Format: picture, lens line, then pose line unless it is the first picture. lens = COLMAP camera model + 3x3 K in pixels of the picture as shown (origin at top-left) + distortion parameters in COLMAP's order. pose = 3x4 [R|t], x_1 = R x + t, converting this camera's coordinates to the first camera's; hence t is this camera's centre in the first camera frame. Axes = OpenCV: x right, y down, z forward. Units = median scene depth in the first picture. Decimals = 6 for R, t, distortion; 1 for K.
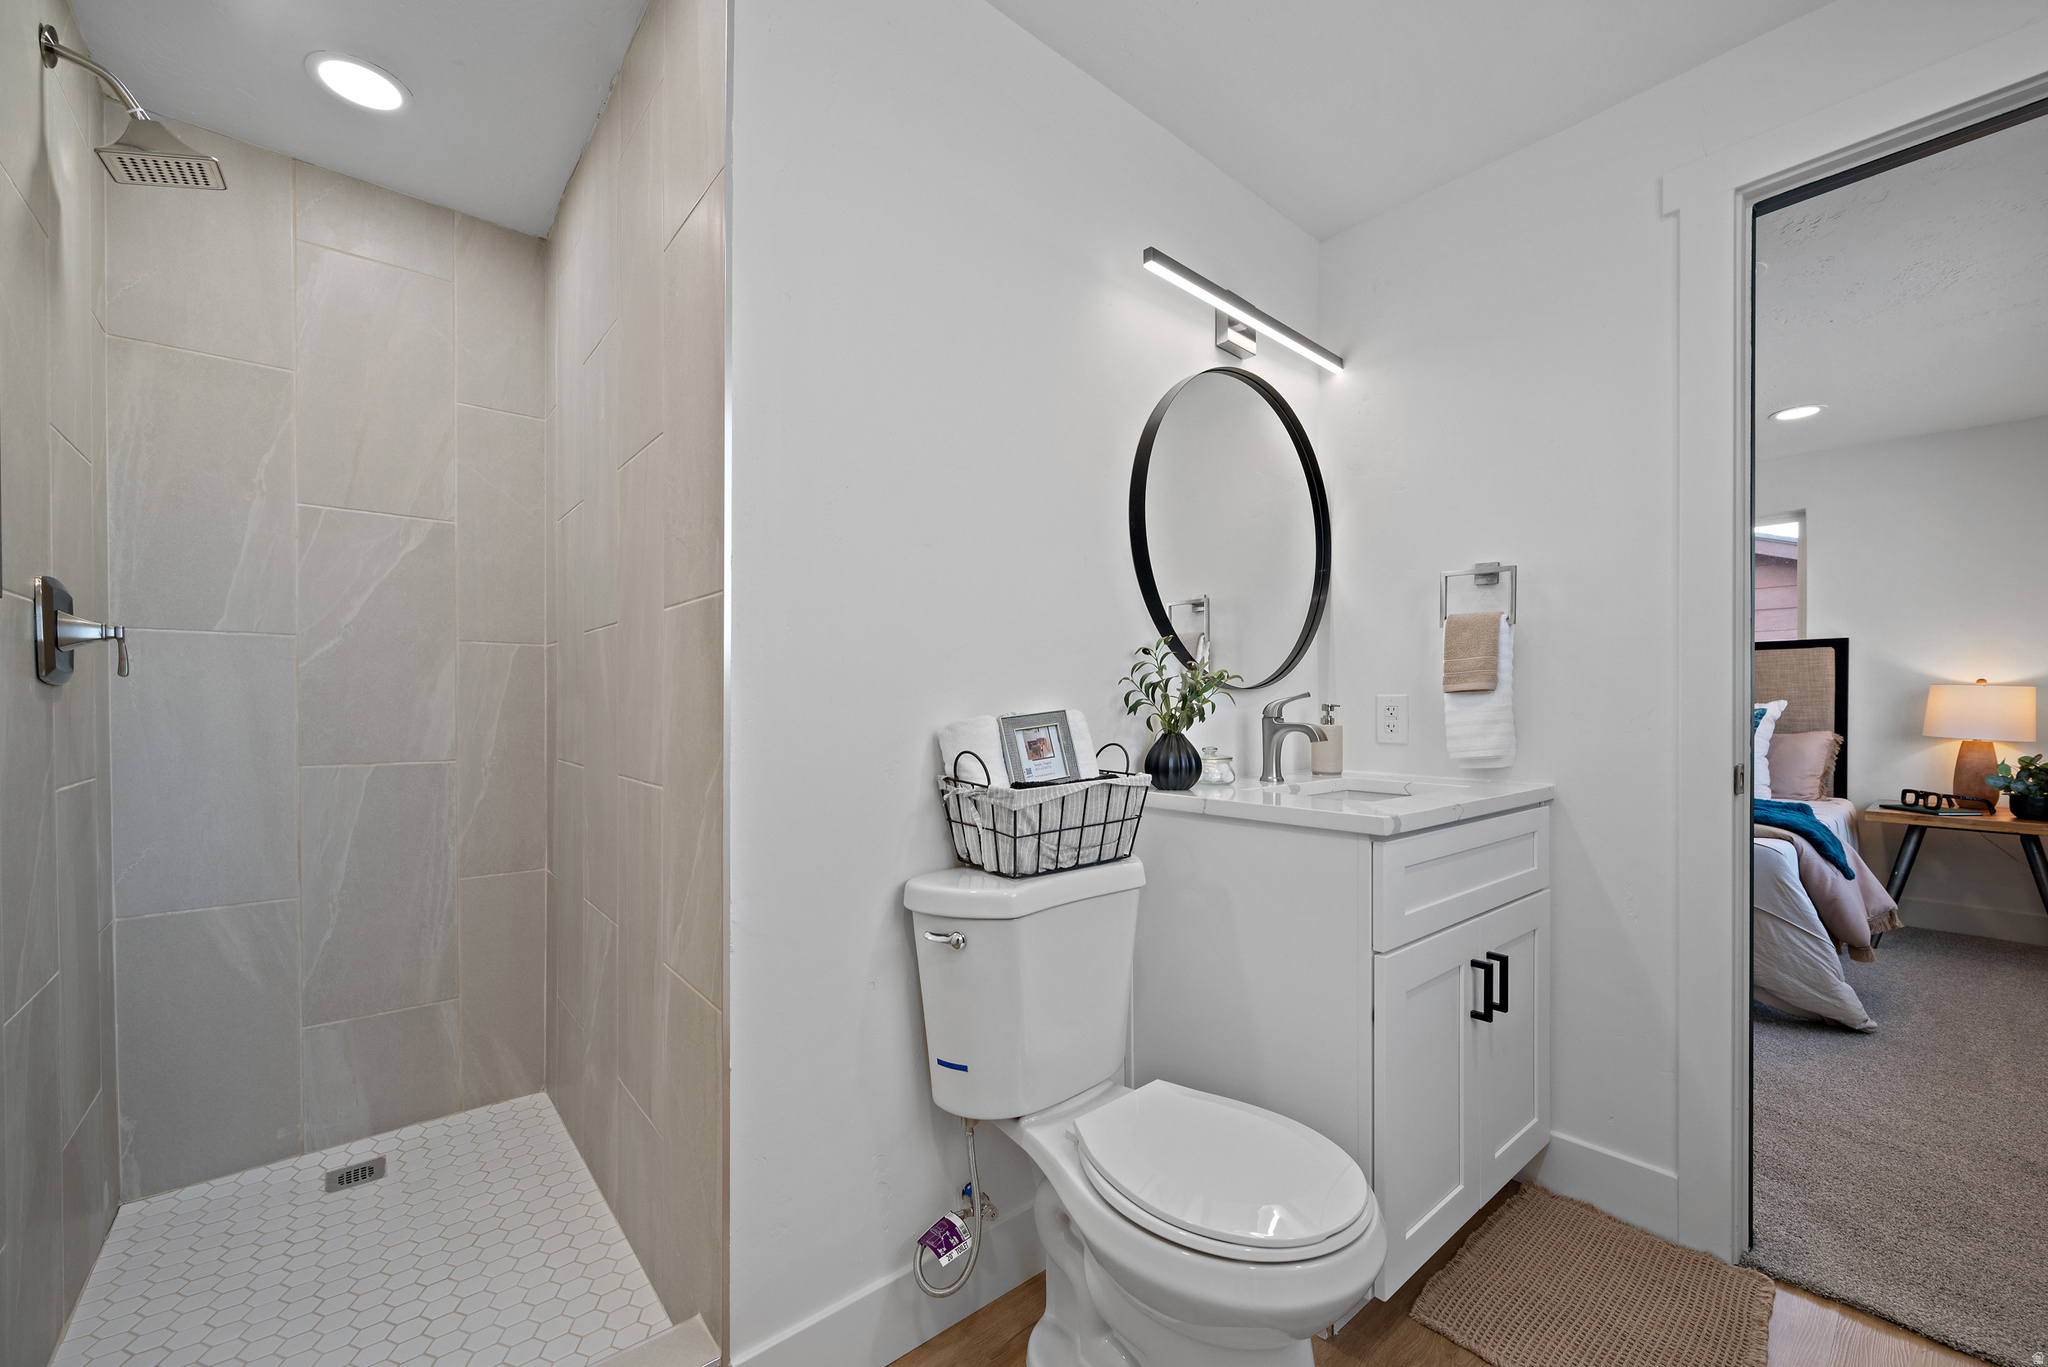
lens RADIAL K [[817.1, 0, 1042.1], [0, 817.1, 711.7], [0, 0, 1]] dist [-0.002607, 0.000466]
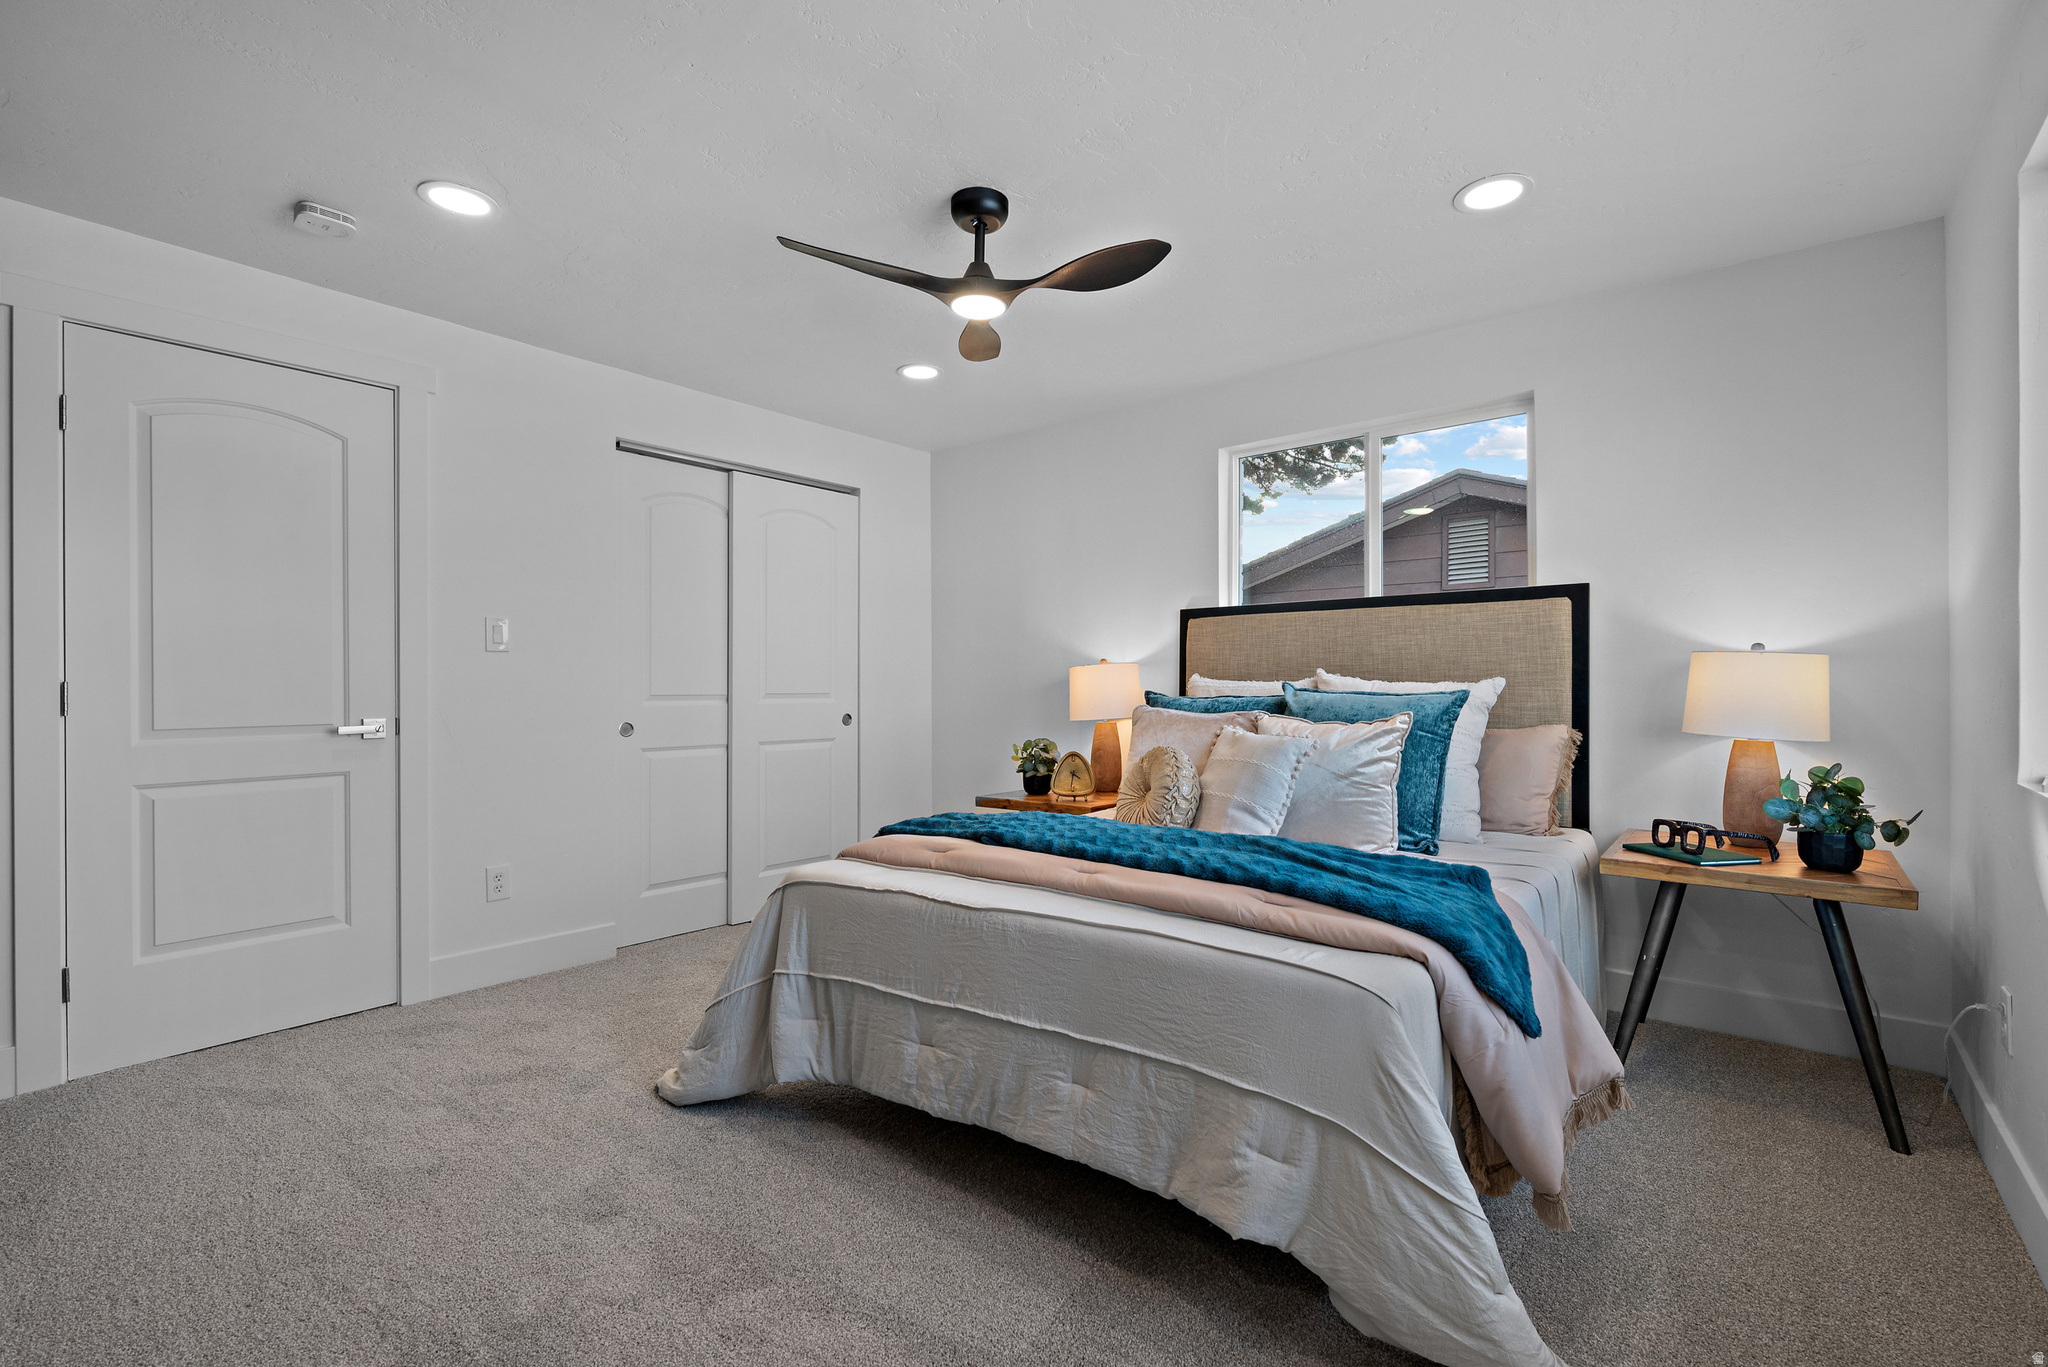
lens RADIAL K [[939.5, 0, 1024.0], [0, 939.5, 685.1], [0, 0, 1]] dist [-0.002411, 0.000531]
pose [[0.982338, 0.000646, 0.187113, 0.163210], [0.002102, 0.999893, -0.014491, 0.000752], [-0.187102, 0.014628, 0.982231, 0.139767]]
